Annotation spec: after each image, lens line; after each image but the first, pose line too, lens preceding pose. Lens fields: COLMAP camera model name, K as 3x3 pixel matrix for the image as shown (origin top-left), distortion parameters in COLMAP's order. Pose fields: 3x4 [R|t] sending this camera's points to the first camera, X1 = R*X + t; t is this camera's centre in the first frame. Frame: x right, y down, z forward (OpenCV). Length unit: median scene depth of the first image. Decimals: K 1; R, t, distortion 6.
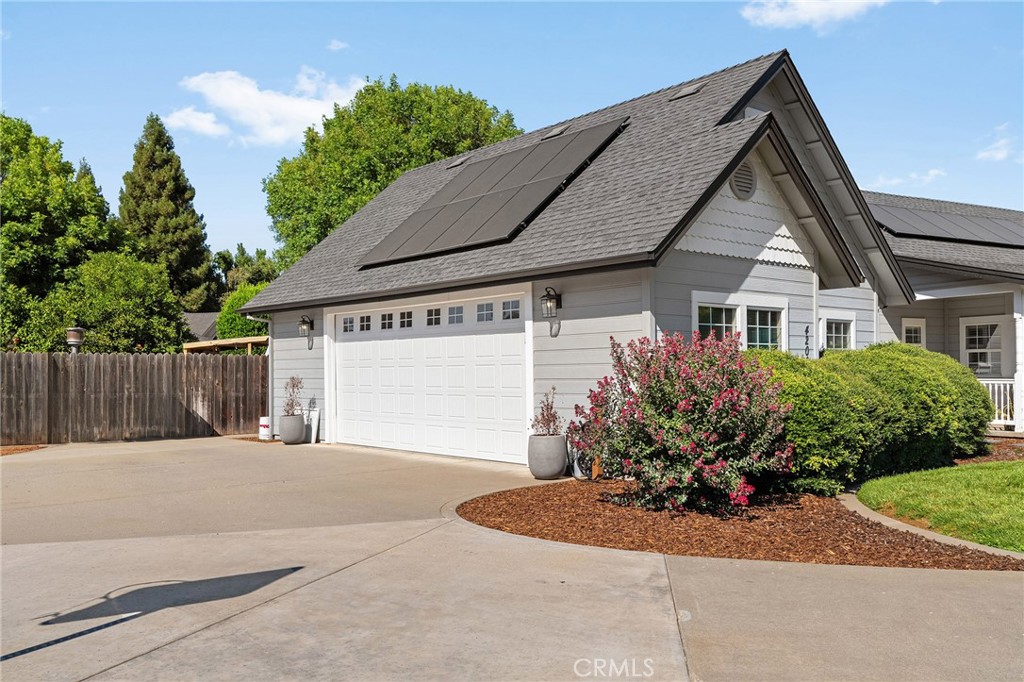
lens RADIAL K [[879.3, 0, 512.0], [0, 879.3, 341.0], [0, 0, 1]] dist [-0.008308, 0.001779]
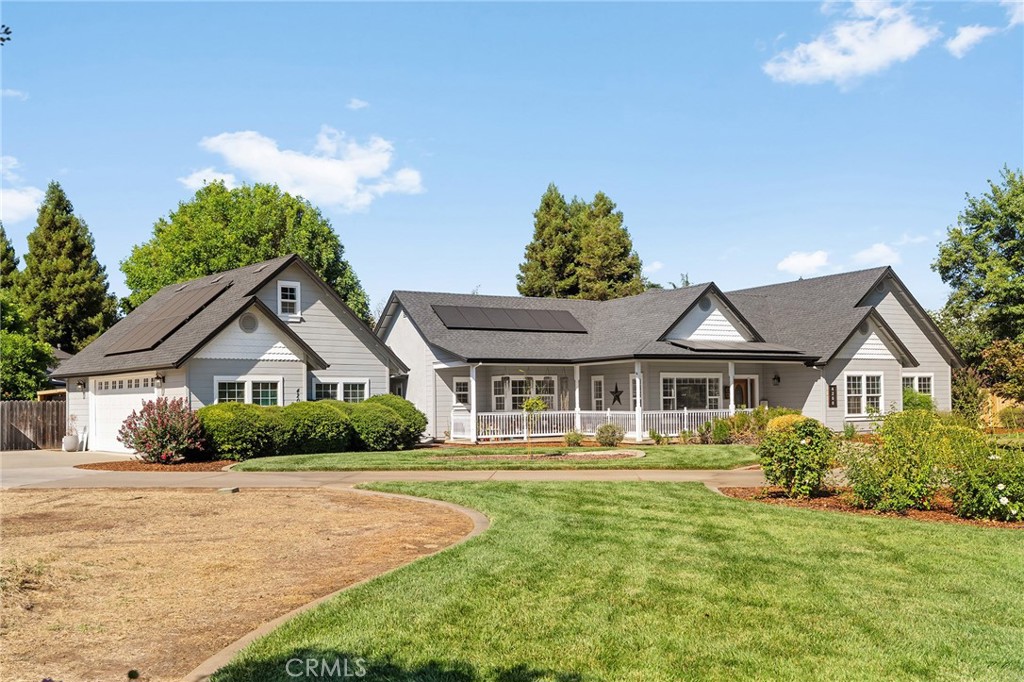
lens RADIAL K [[959.8, 0, 511.9], [0, 959.8, 359.7], [0, 0, 1]] dist [0.006694, 0.006065]
pose [[0.999760, -0.004376, 0.021488, 0.369450], [0.004628, 0.999921, -0.011694, -0.026640], [-0.021436, 0.011790, 0.999701, -0.601212]]
